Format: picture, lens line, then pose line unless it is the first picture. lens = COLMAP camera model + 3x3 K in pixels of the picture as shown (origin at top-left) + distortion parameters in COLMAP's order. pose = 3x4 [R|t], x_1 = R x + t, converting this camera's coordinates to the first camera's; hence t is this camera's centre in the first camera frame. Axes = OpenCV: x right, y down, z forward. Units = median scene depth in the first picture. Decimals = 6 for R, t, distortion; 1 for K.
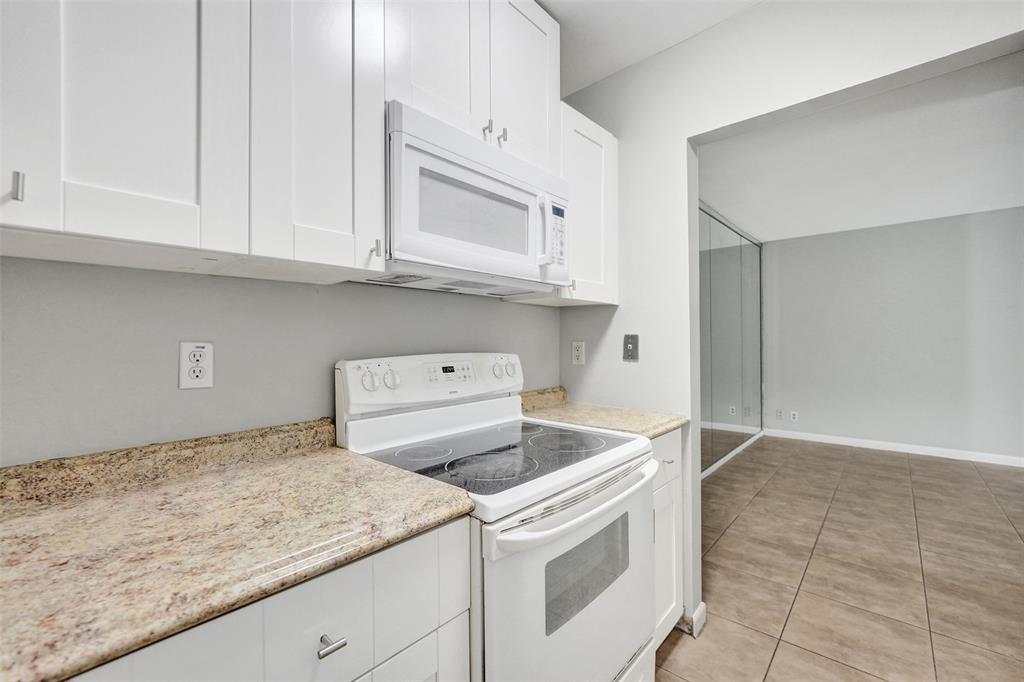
lens RADIAL K [[431.3, 0, 516.4], [0, 431.3, 338.1], [0, 0, 1]] dist [-0.002445, 0.000589]
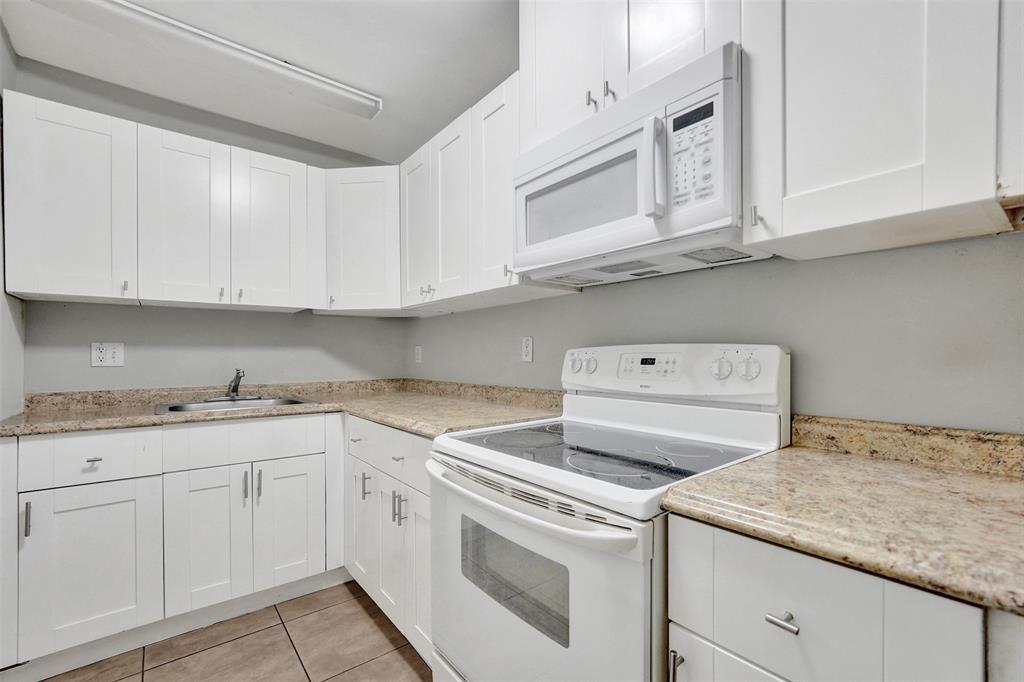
lens RADIAL K [[440.1, 0, 517.7], [0, 440.1, 354.4], [0, 0, 1]] dist [-0.000792, -0.000461]
pose [[-0.158935, 0.005280, -0.987275, 0.843251], [0.006329, 0.999971, 0.004329, 0.054802], [0.987269, -0.005560, -0.158964, 0.918074]]
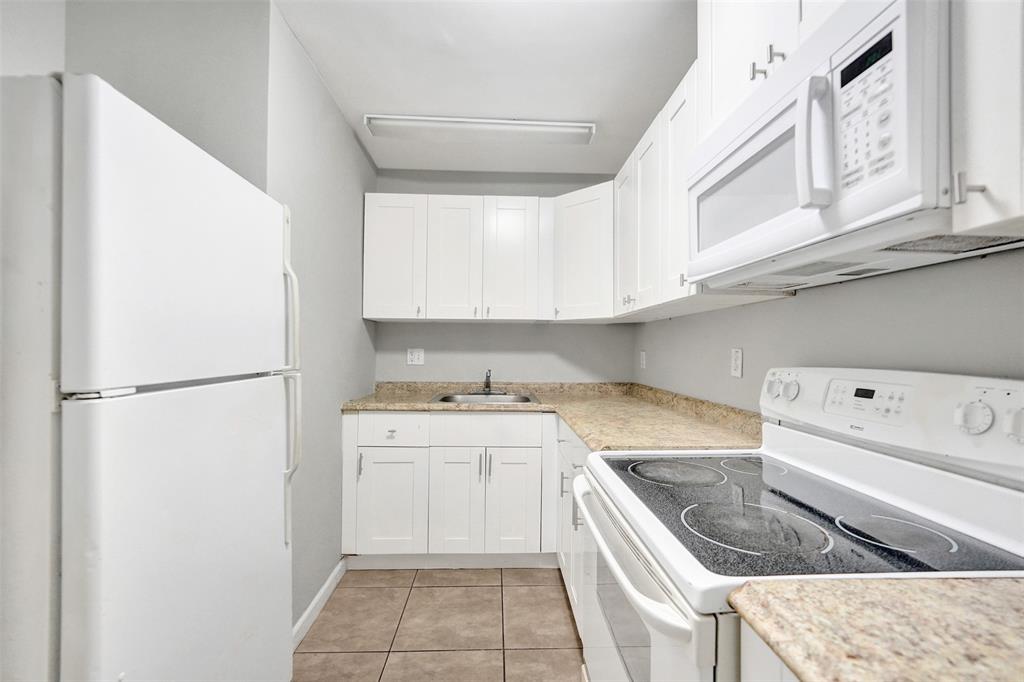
lens RADIAL K [[431.3, 0, 516.4], [0, 431.3, 338.1], [0, 0, 1]] dist [-0.002445, 0.000589]
pose [[-0.718313, -0.017682, -0.695495, 0.717406], [-0.004856, 0.999780, -0.020403, 0.004659], [0.695703, -0.011278, -0.718241, 1.156930]]
